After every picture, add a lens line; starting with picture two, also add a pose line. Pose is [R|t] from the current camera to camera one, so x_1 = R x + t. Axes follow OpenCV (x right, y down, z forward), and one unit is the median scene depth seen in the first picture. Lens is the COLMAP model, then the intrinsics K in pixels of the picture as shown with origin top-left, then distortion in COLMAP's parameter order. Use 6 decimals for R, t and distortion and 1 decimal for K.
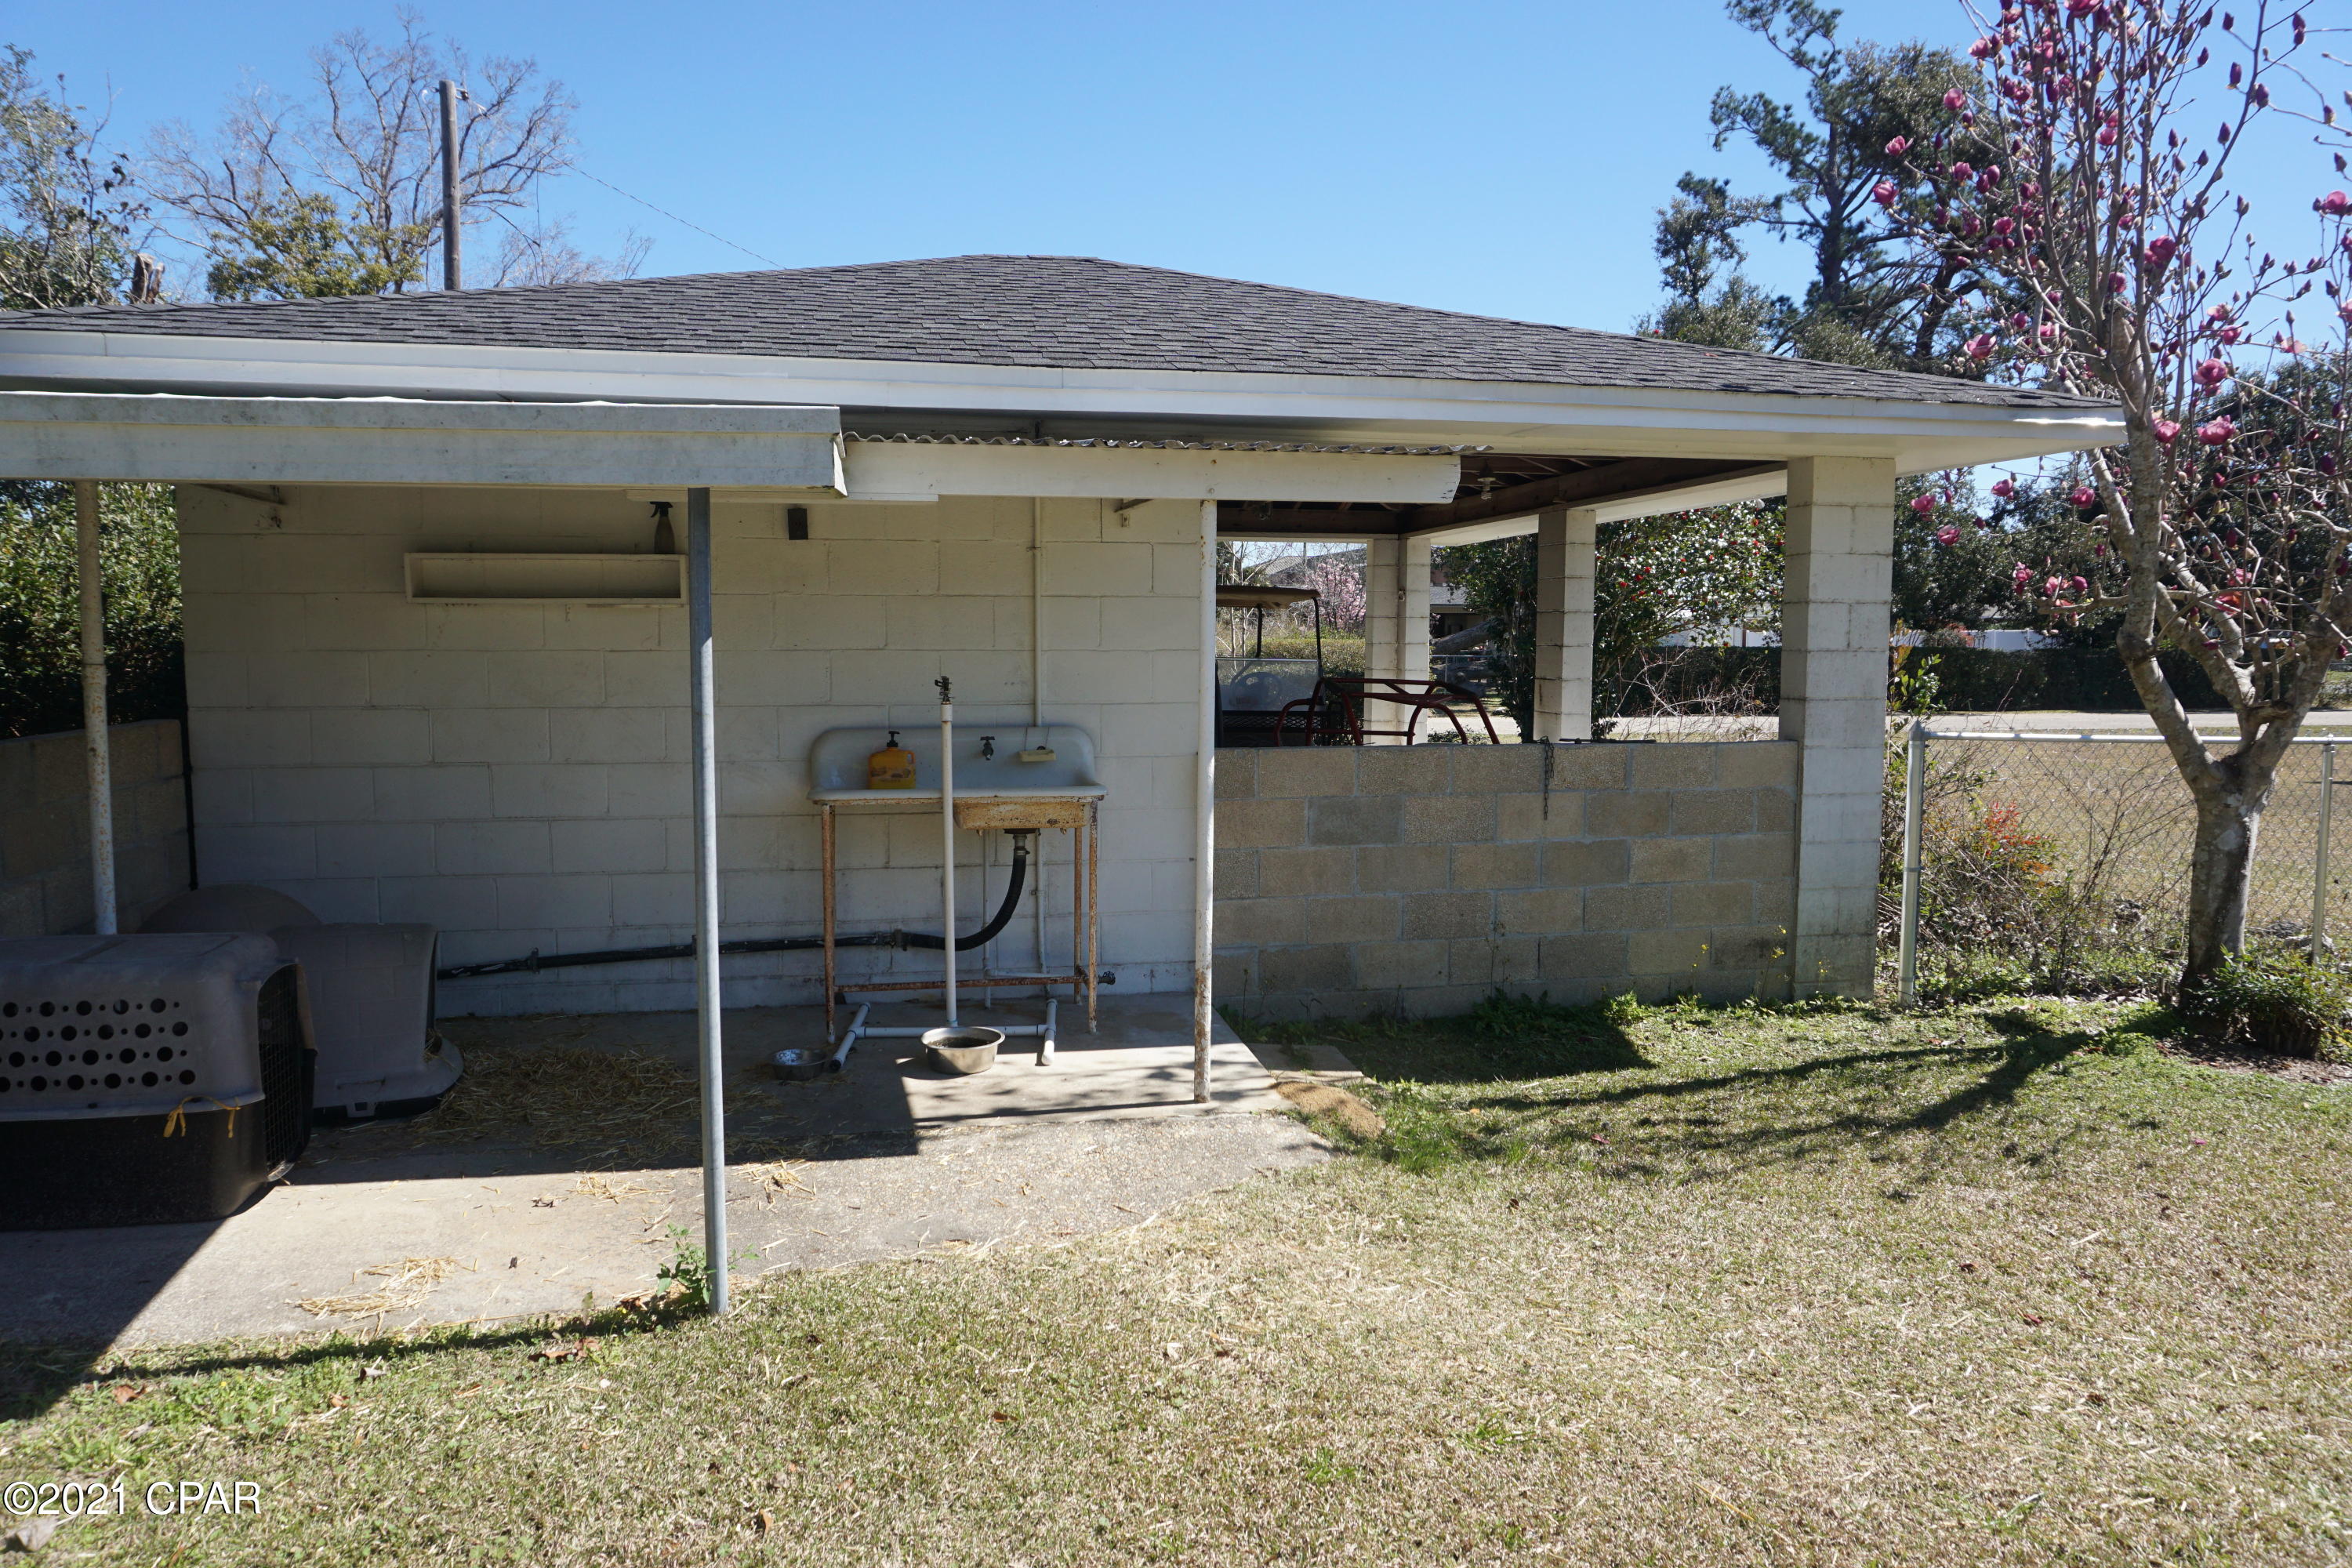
lens RADIAL K [[1606.9, 0, 1181.2], [0, 1606.9, 794.3], [0, 0, 1]] dist [-0.009828, -0.002404]
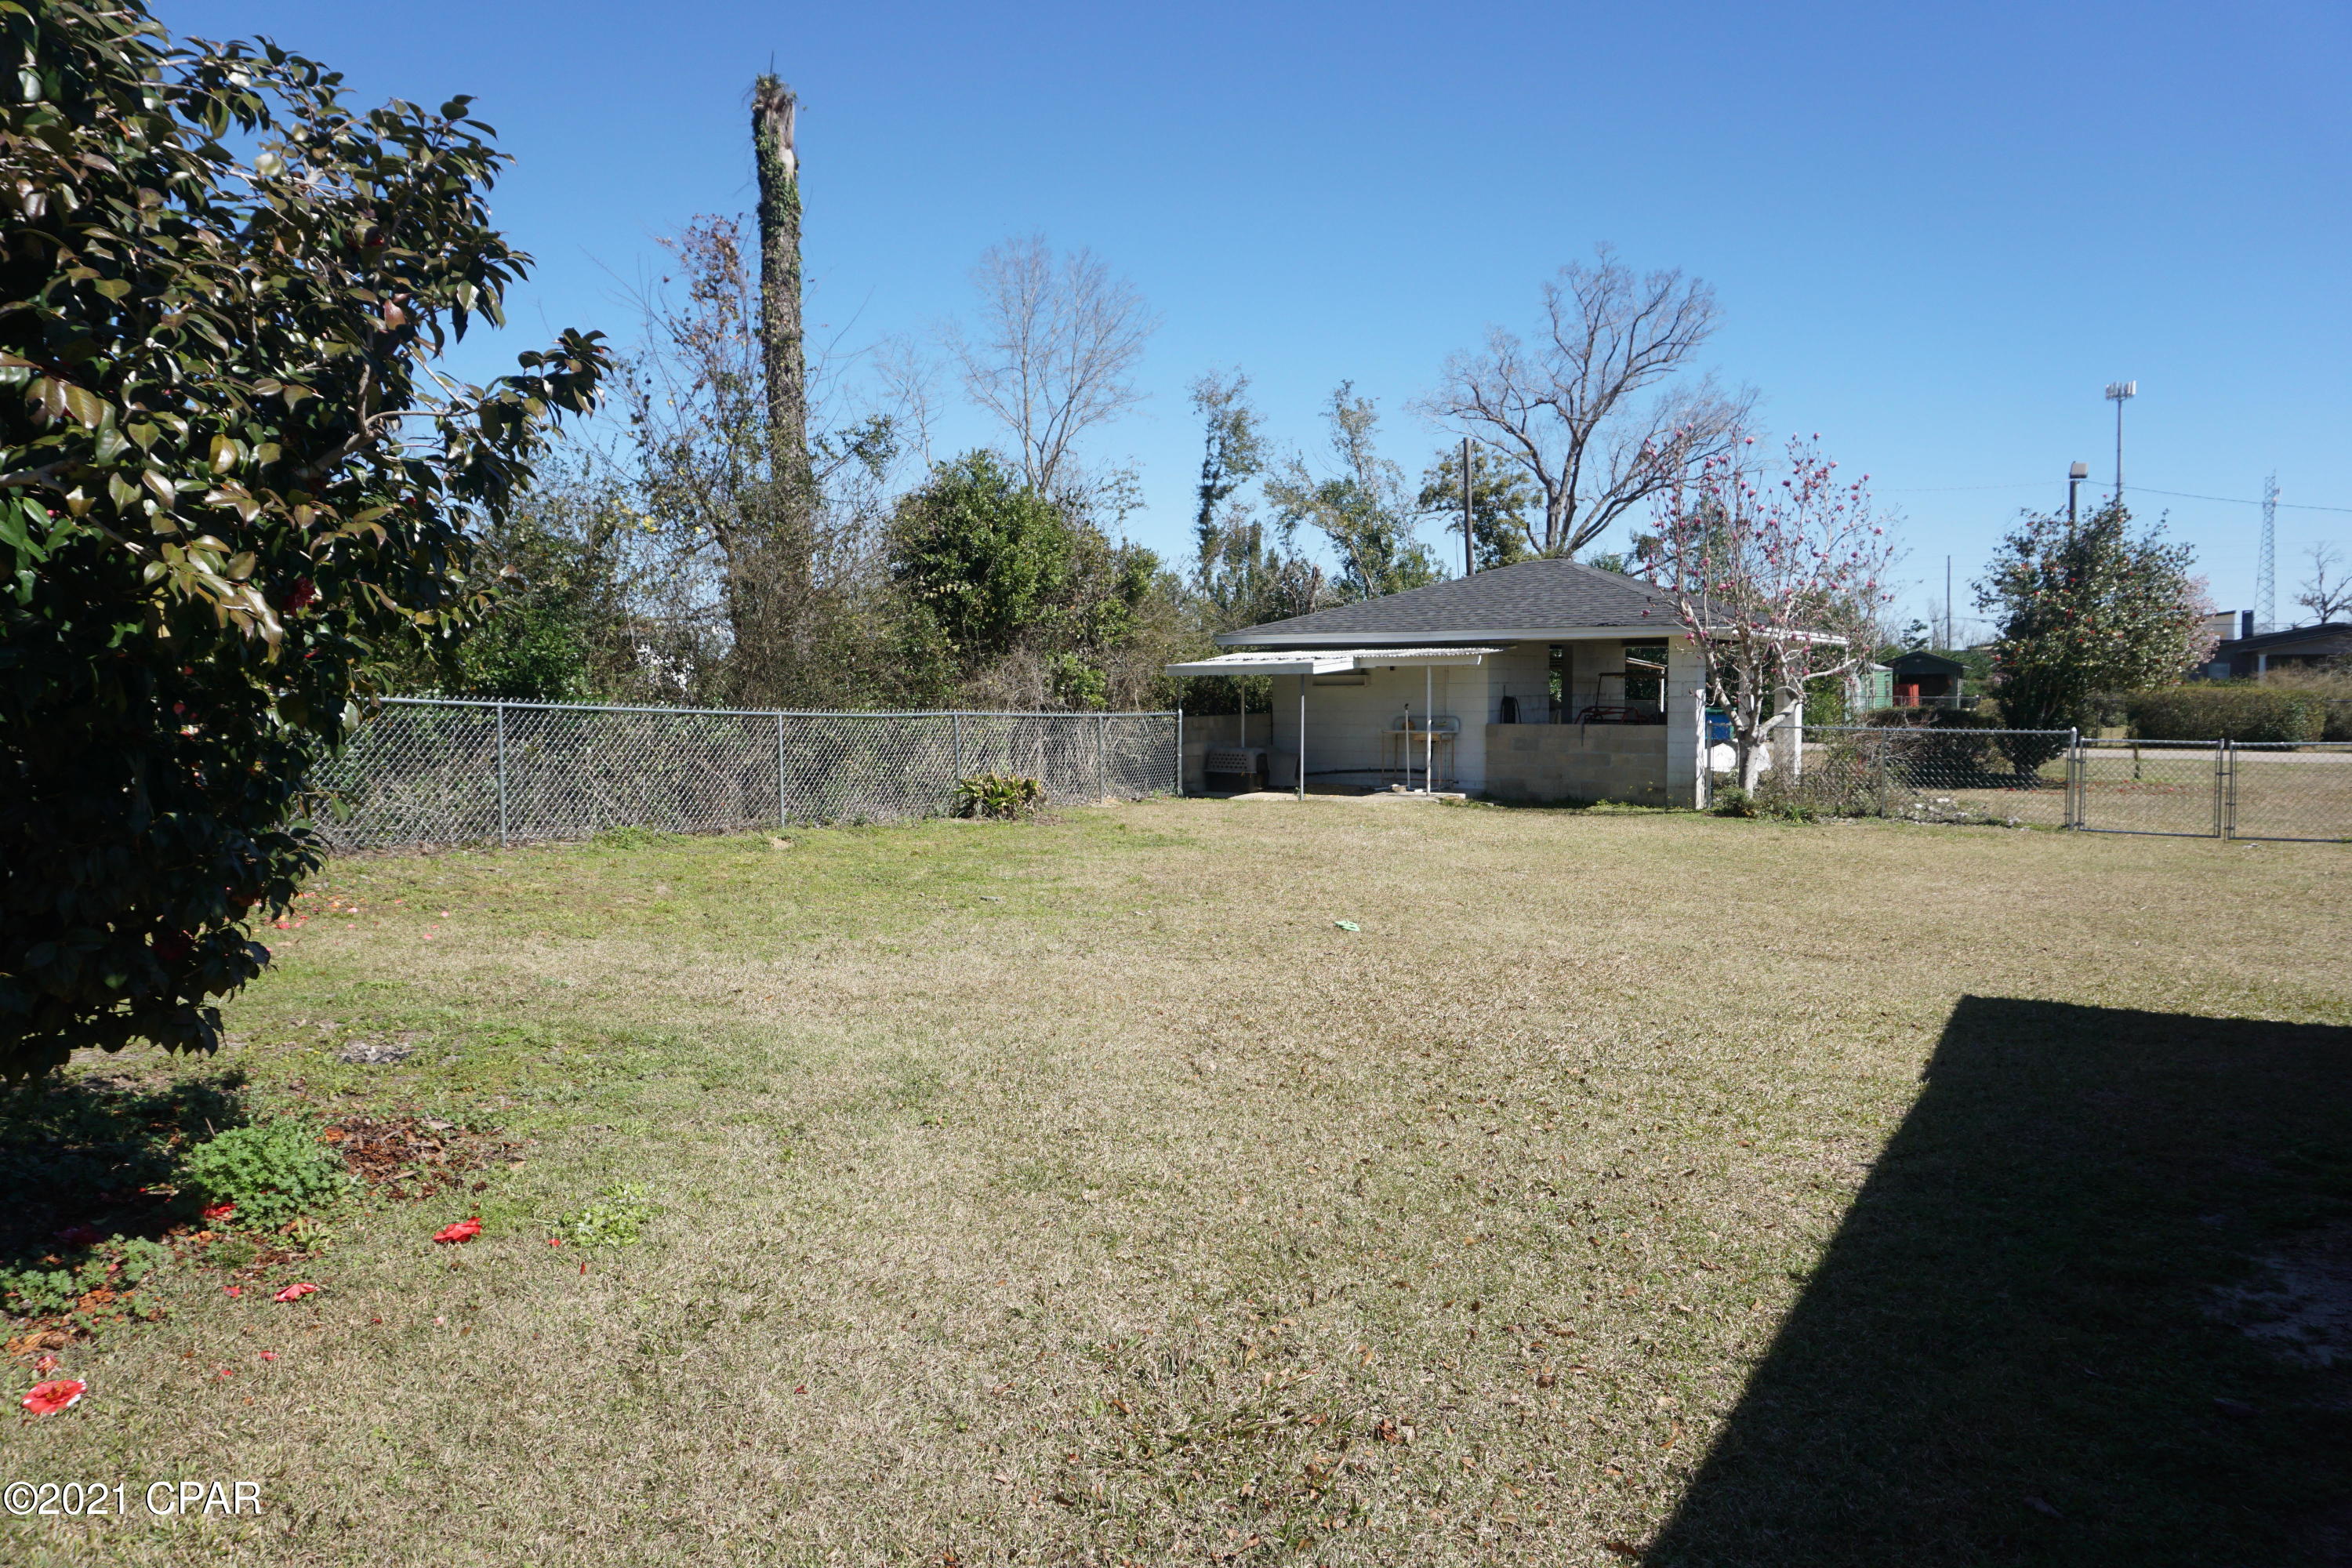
lens RADIAL K [[1606.9, 0, 1175.5], [0, 1606.9, 778.0], [0, 0, 1]] dist [-0.009828, -0.002404]
pose [[0.719237, 0.024139, -0.694345, 0.233576], [-0.053109, 0.998382, -0.020304, 0.023265], [0.692731, 0.051480, 0.719356, -0.244737]]
